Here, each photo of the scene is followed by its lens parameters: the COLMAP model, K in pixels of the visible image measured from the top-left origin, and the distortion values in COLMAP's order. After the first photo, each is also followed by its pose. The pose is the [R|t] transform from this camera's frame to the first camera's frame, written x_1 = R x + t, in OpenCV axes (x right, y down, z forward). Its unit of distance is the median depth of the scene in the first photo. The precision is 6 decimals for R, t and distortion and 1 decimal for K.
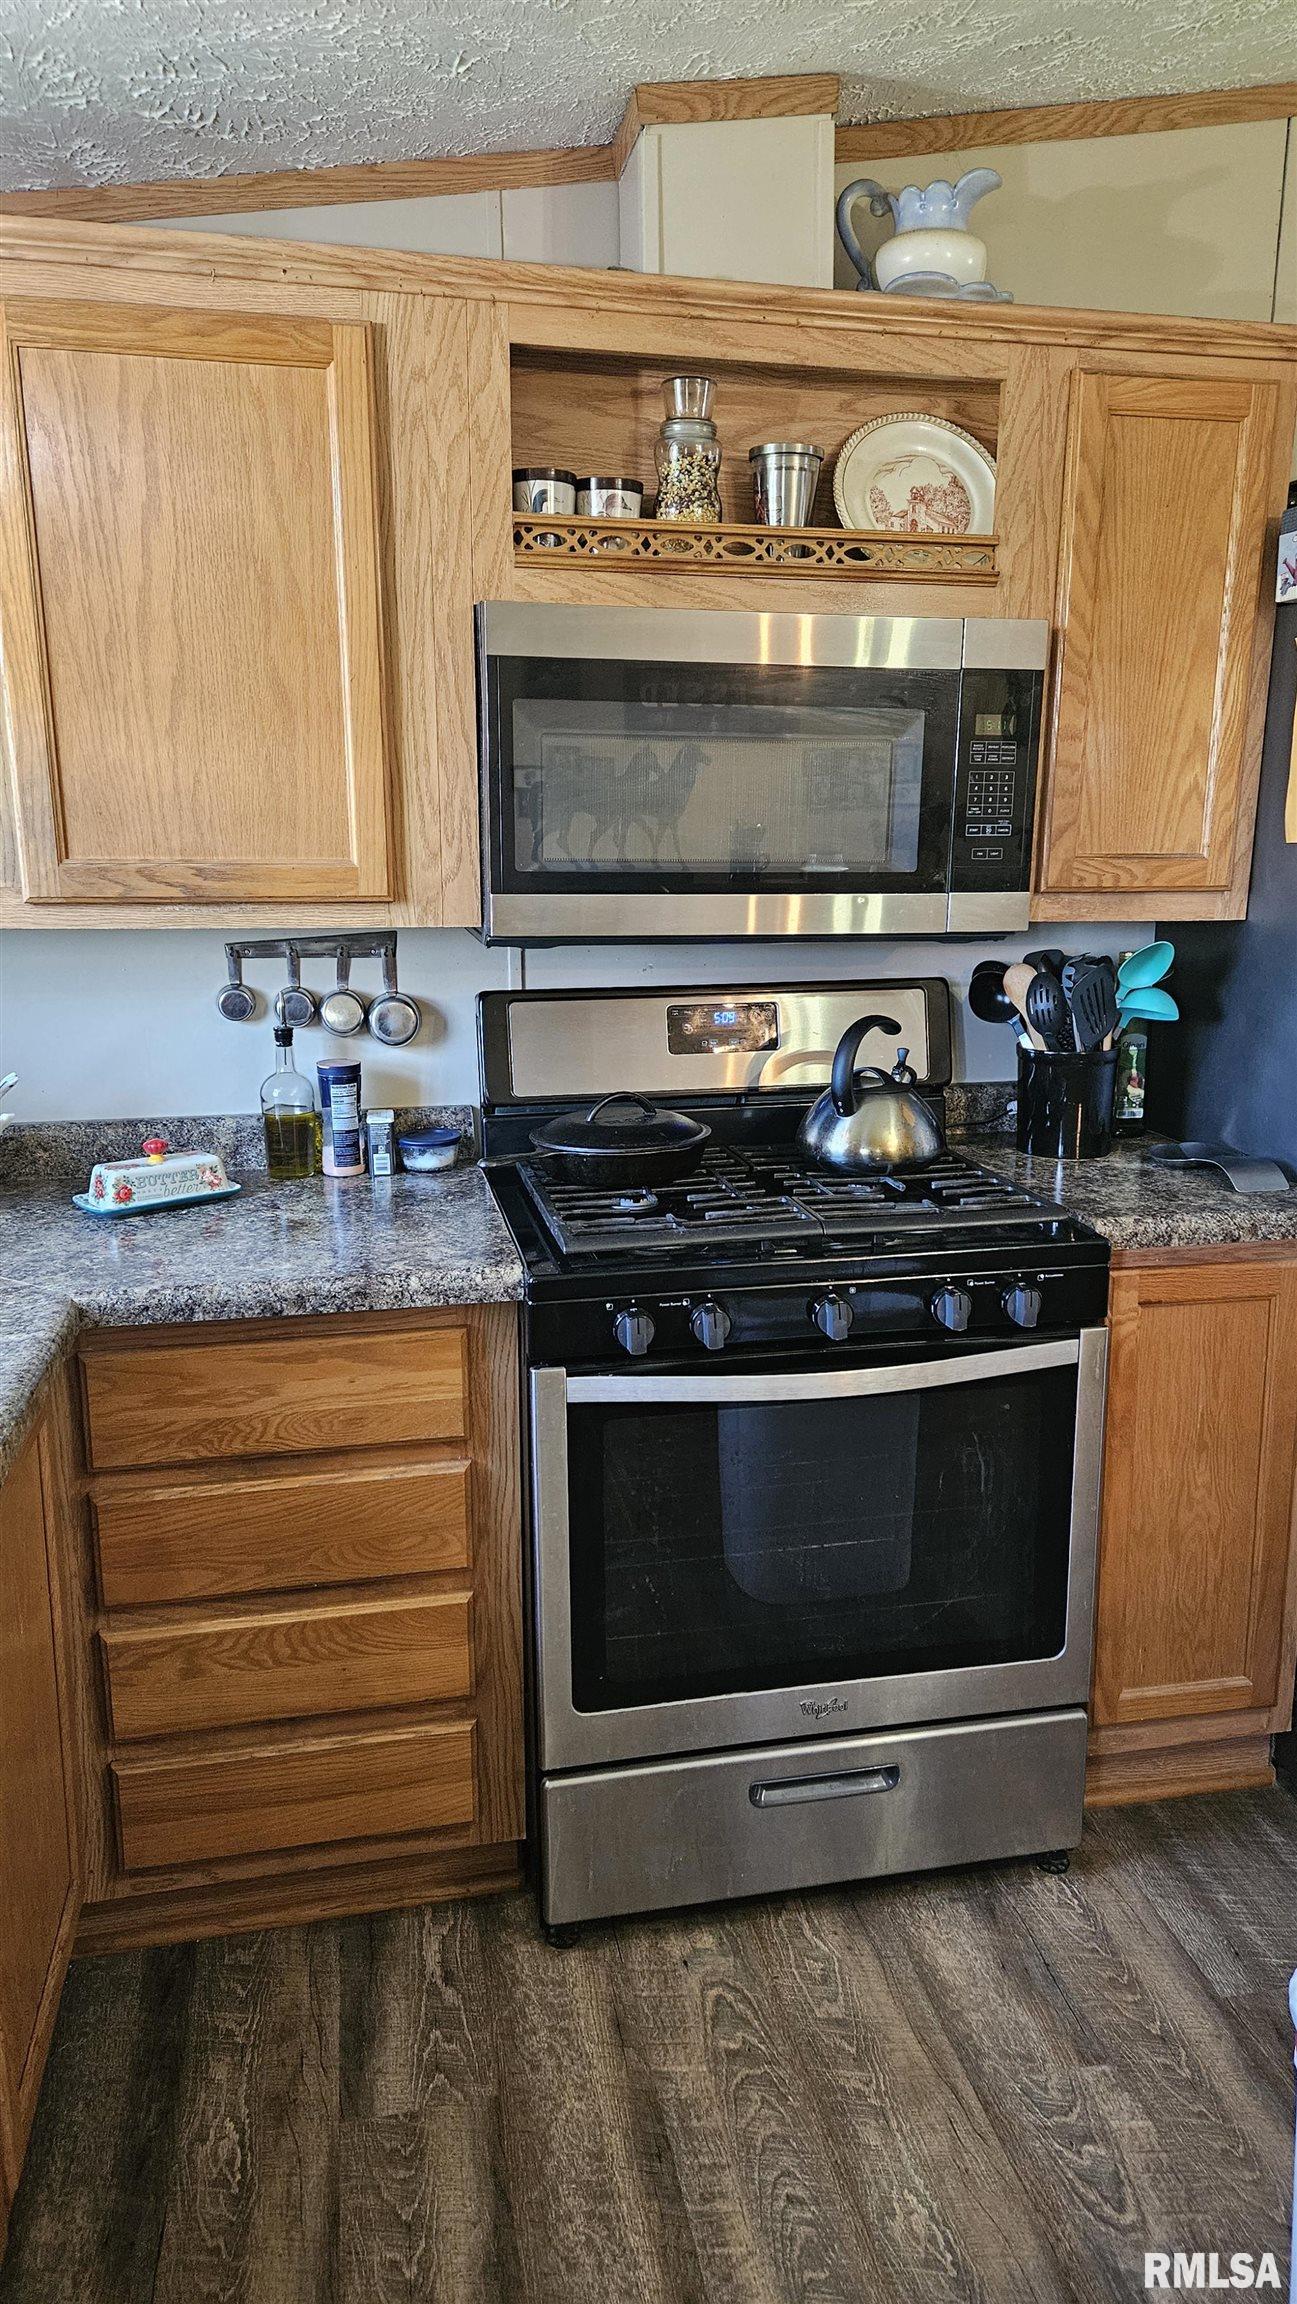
lens RADIAL K [[1519.9, 0, 654.2], [0, 1519.9, 1161.0], [0, 0, 1]] dist [0.066497, -0.049662]
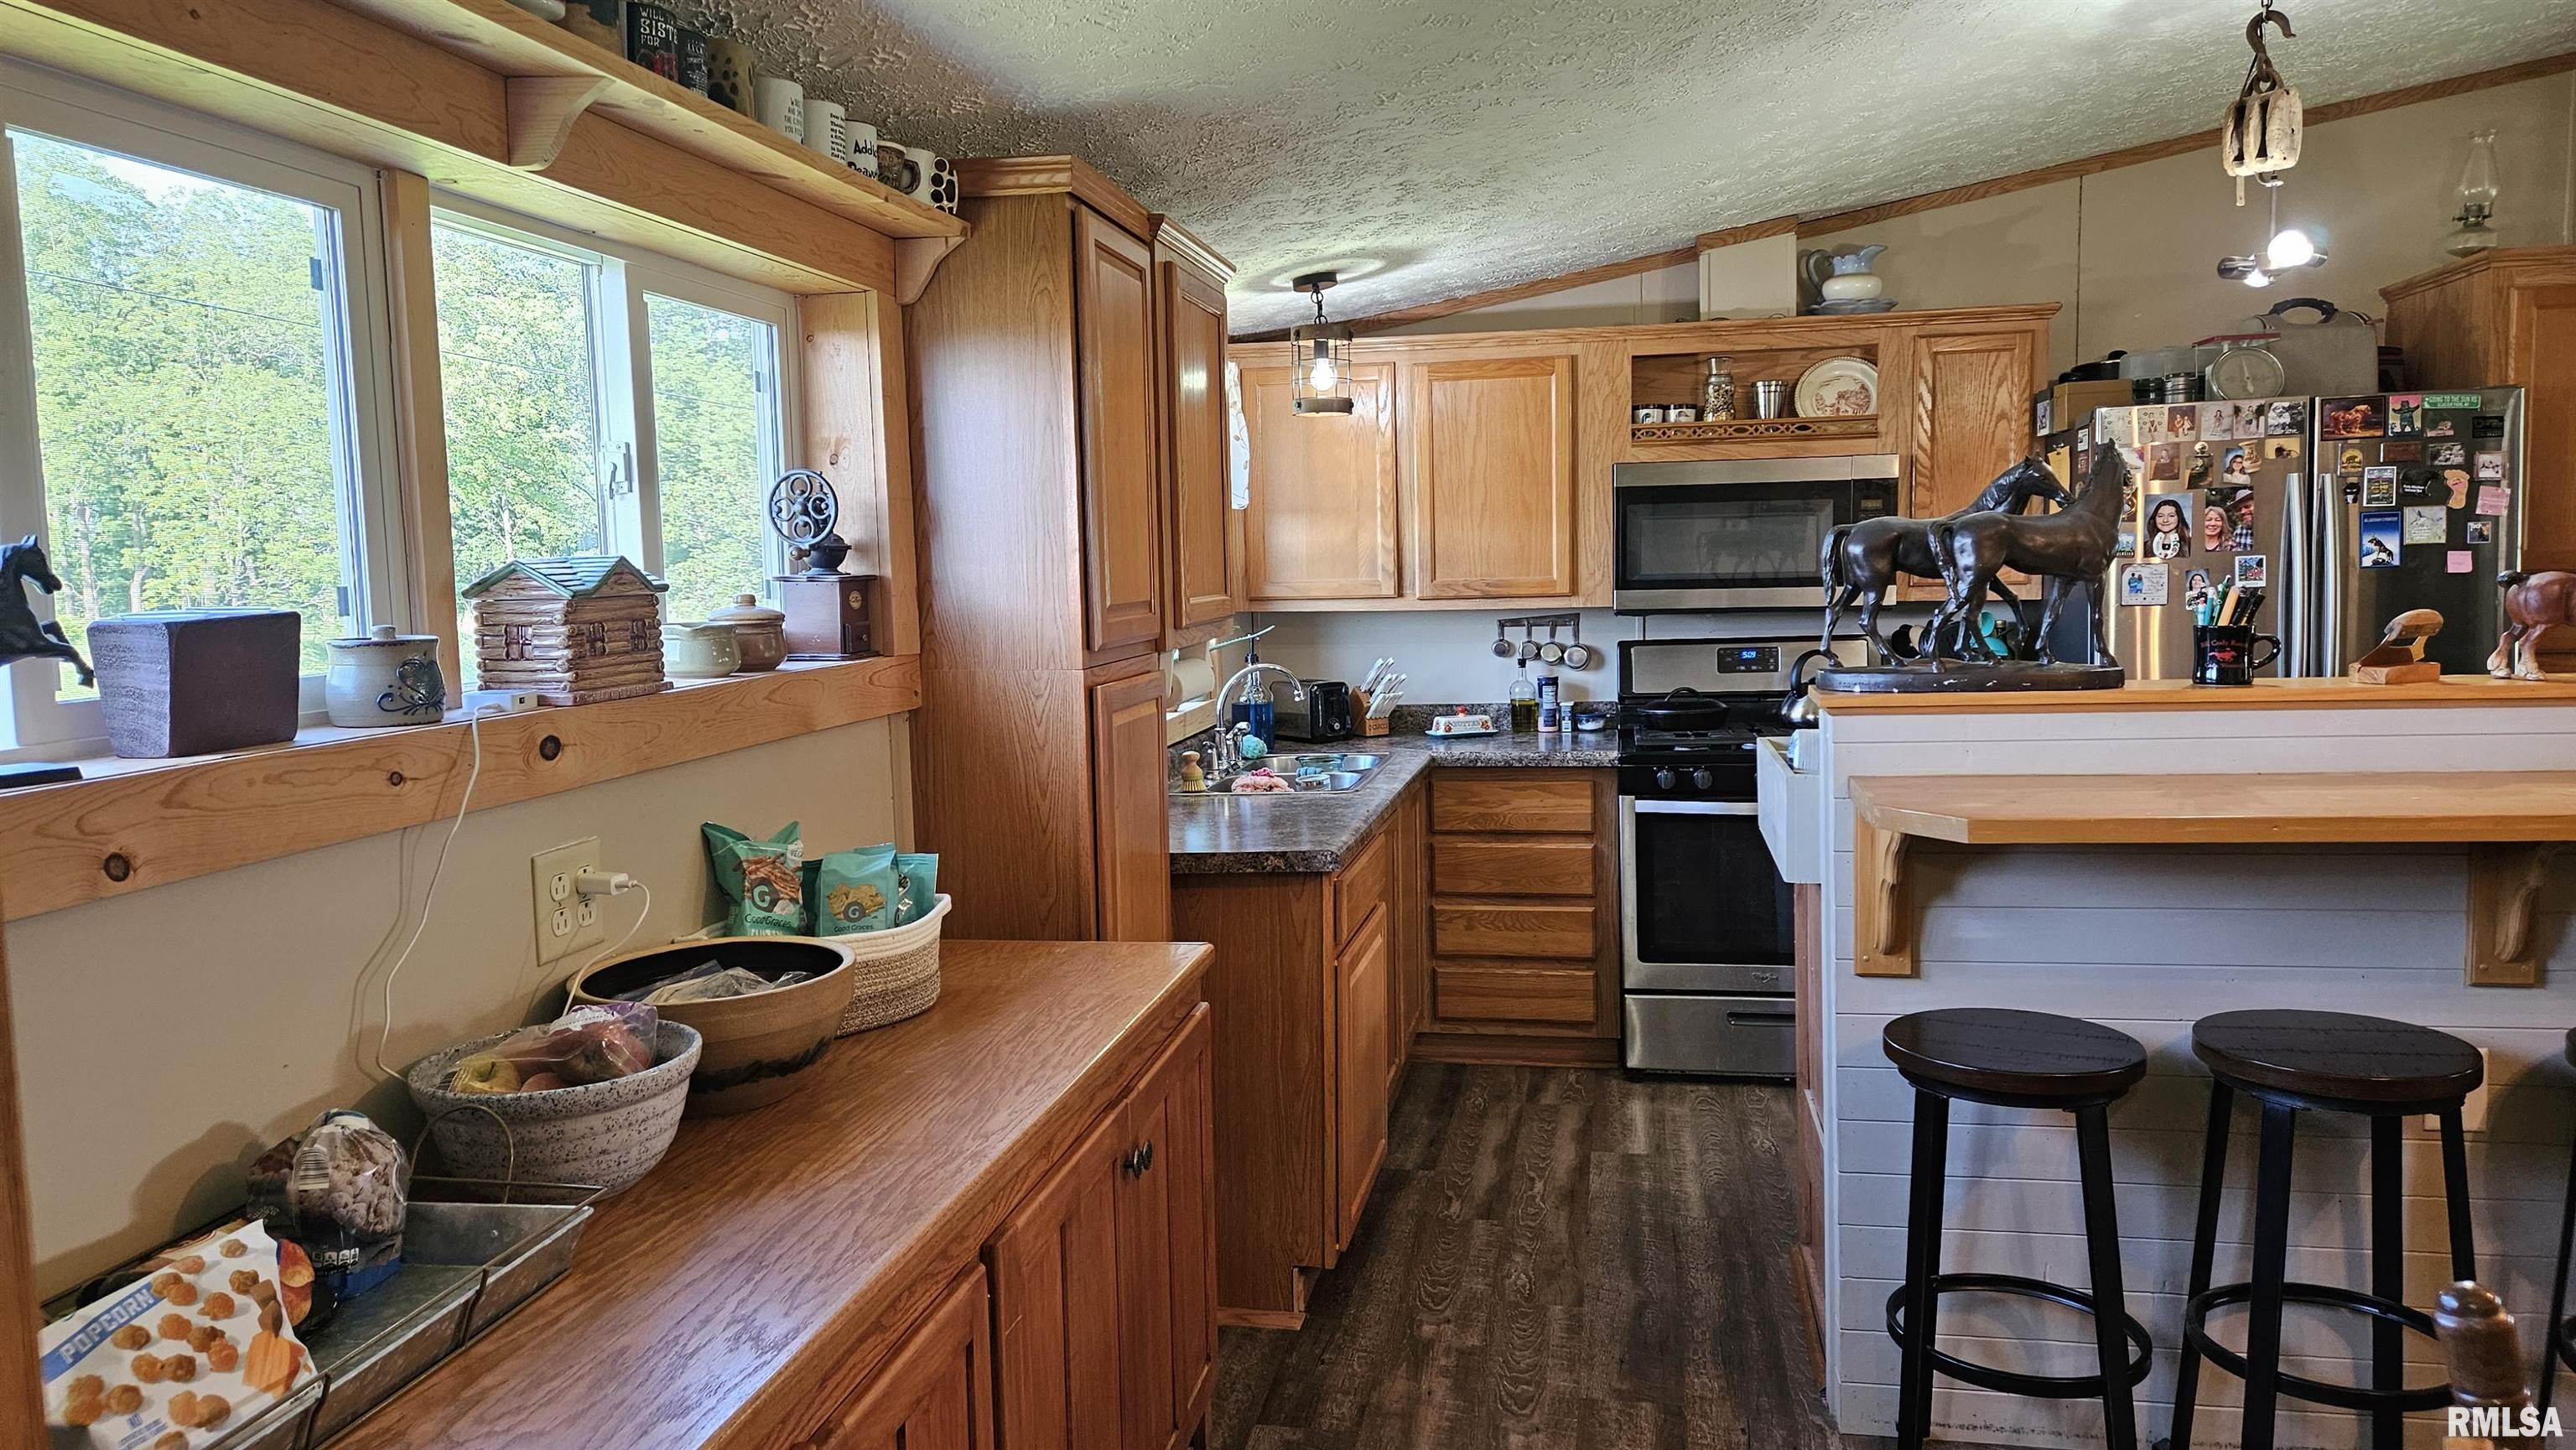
lens RADIAL K [[1699.4, 0, 1279.0], [0, 1699.4, 737.5], [0, 0, 1]] dist [0.066497, -0.049662]
pose [[0.921994, 0.014575, -0.386929, 0.394249], [-0.059024, 0.992903, -0.103243, 0.312697], [0.382678, 0.118027, 0.916312, -1.394792]]
